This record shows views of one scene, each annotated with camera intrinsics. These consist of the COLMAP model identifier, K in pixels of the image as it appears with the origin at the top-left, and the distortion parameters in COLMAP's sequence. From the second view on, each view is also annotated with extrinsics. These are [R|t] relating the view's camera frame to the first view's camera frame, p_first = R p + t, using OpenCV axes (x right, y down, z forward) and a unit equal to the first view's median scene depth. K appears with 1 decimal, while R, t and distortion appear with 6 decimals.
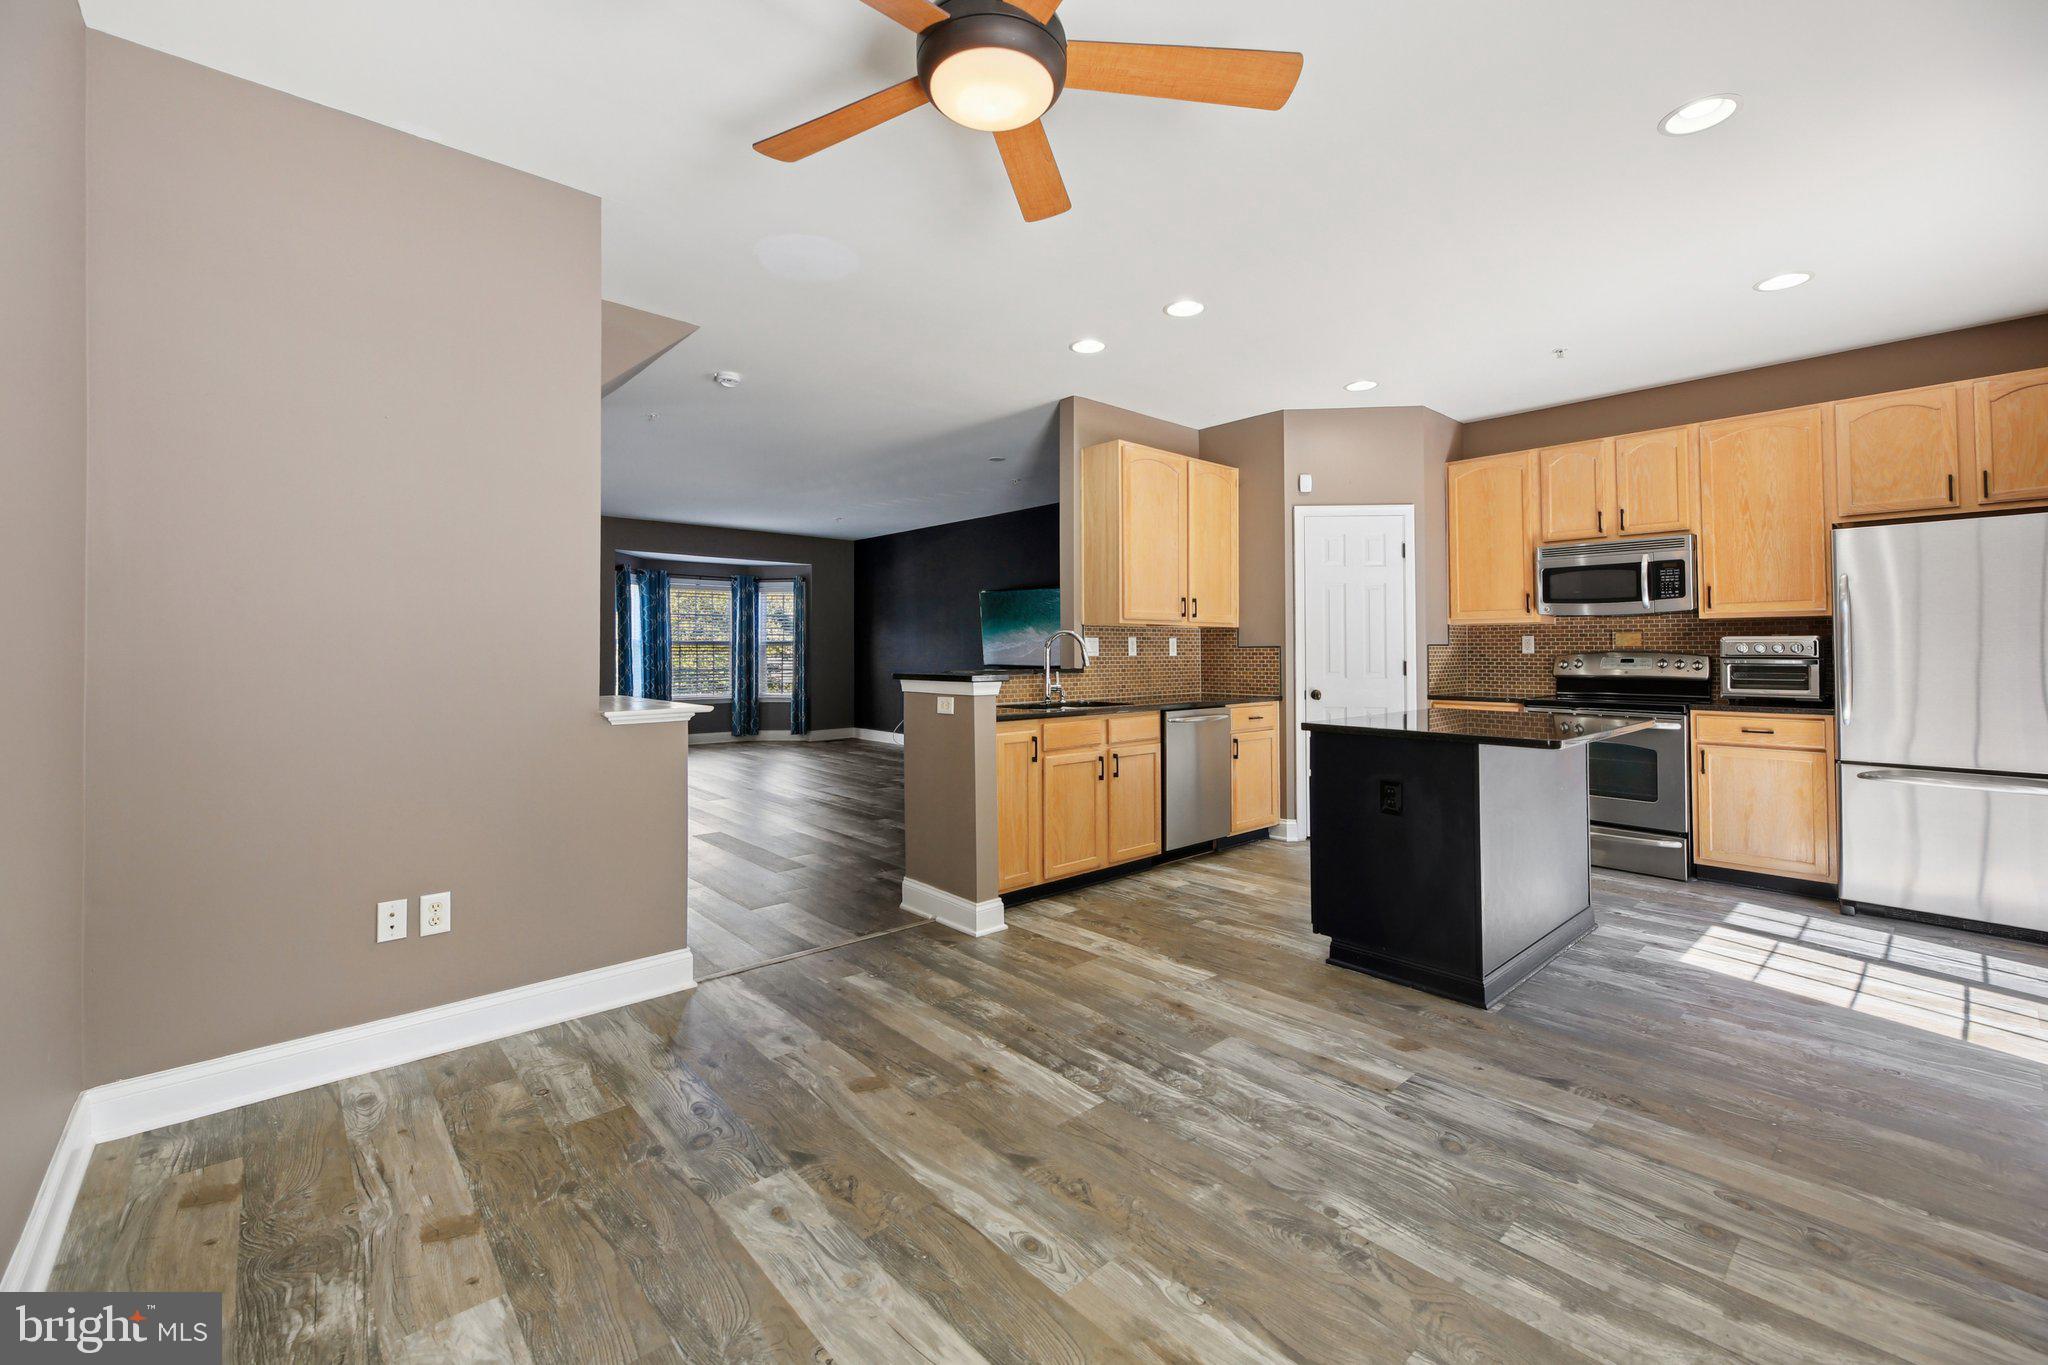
lens RADIAL K [[831.9, 0, 1013.7], [0, 831.9, 629.1], [0, 0, 1]] dist [-0.000817, -0.002978]
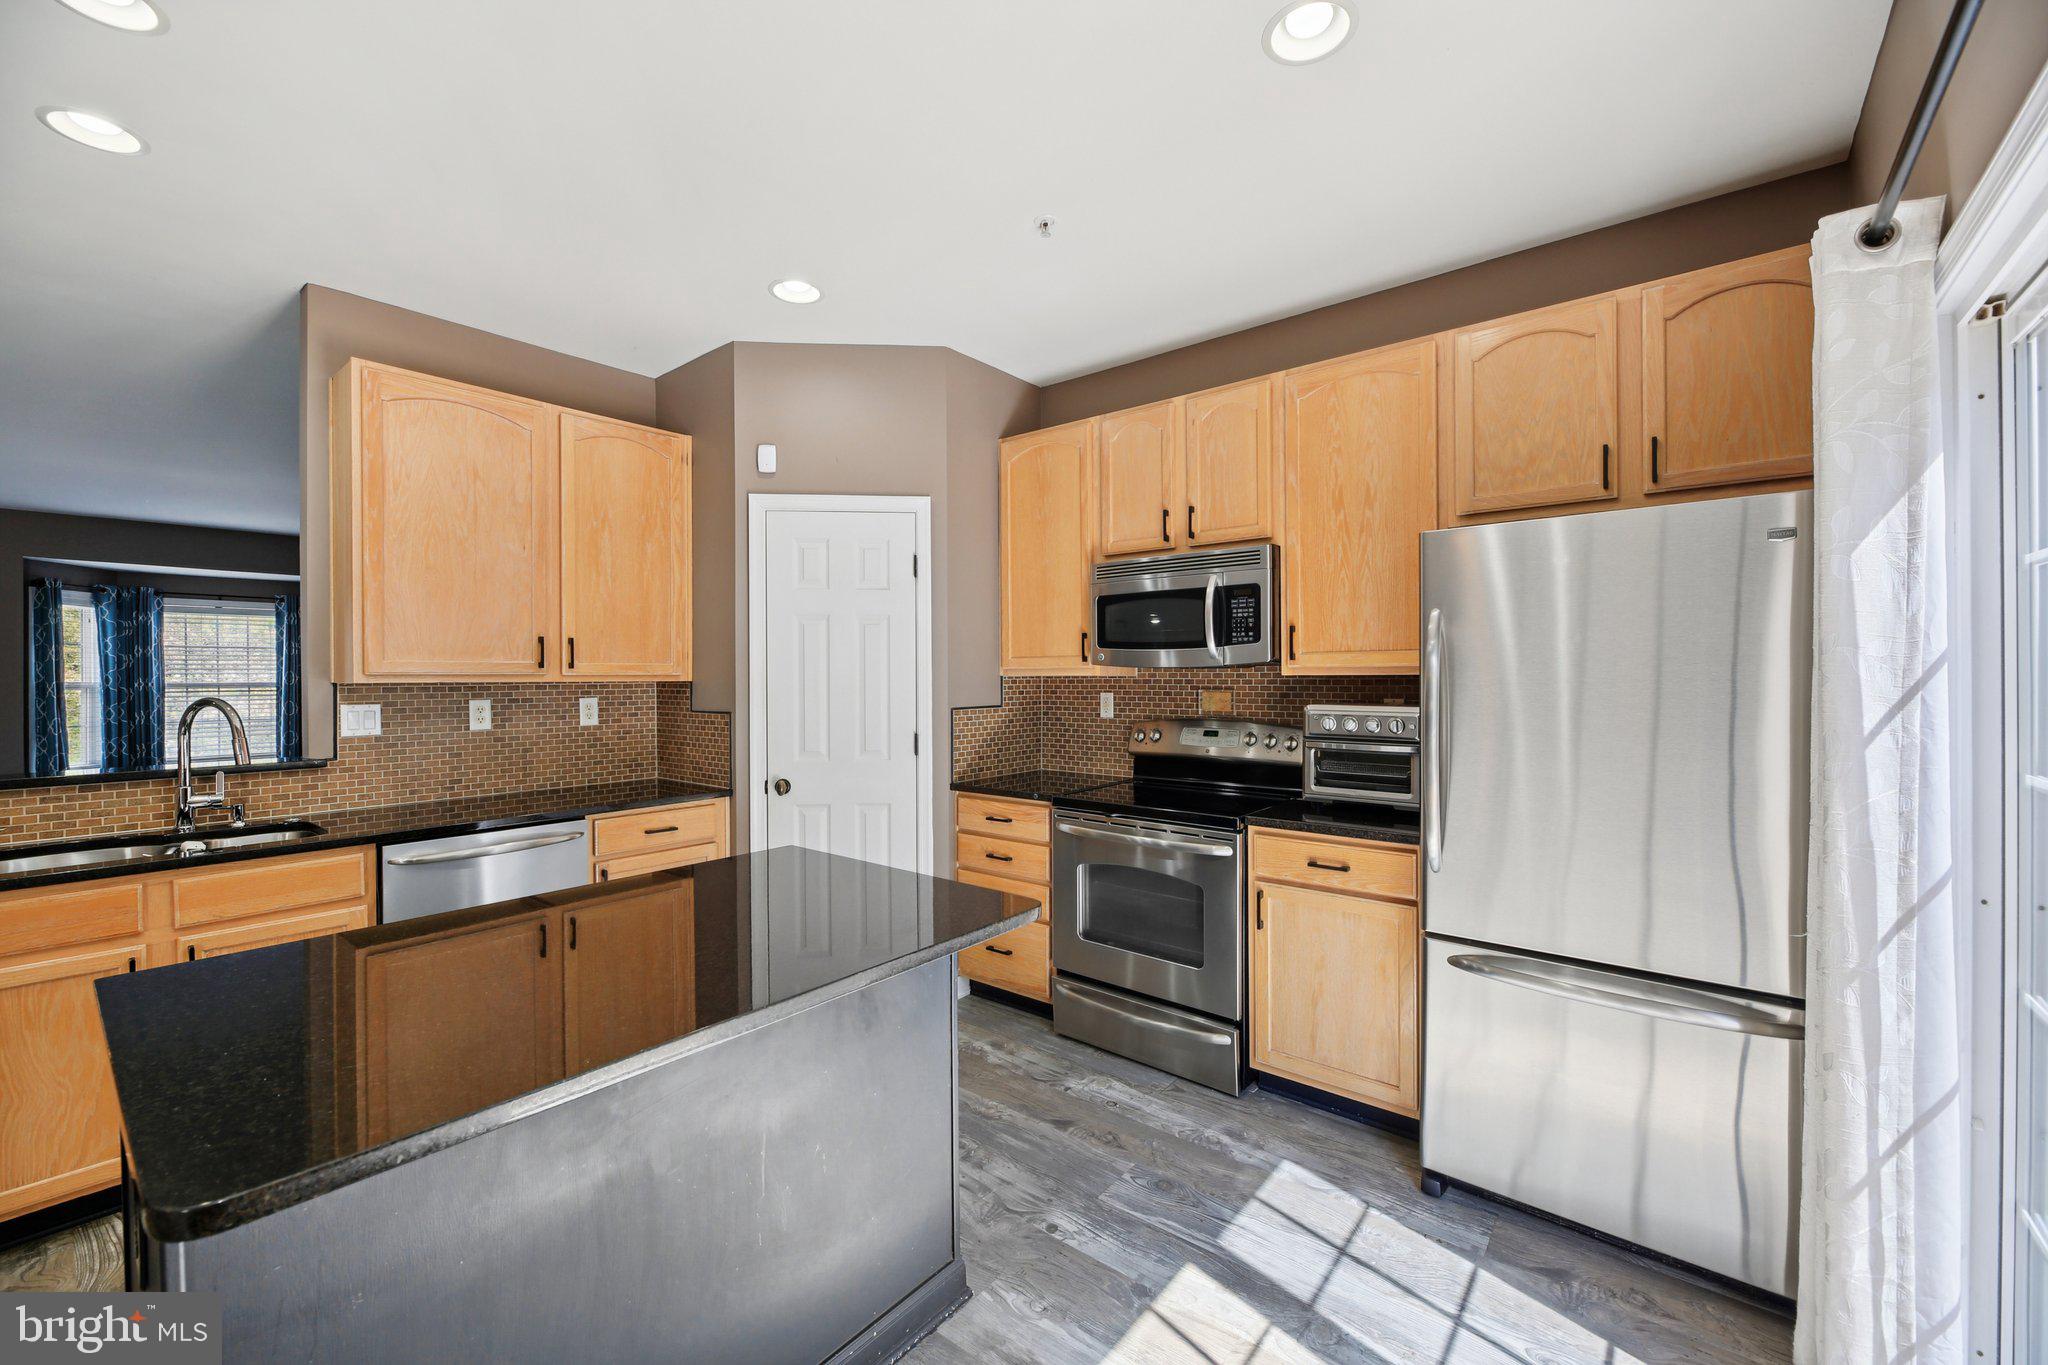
lens RADIAL K [[812.2, 0, 1018.0], [0, 812.2, 677.3], [0, 0, 1]] dist [-0.001330, -0.000287]
pose [[0.986560, -0.003758, 0.163359, 0.522306], [-0.000877, 0.999599, 0.028296, -0.028944], [-0.163400, -0.028059, 0.986161, 0.410931]]
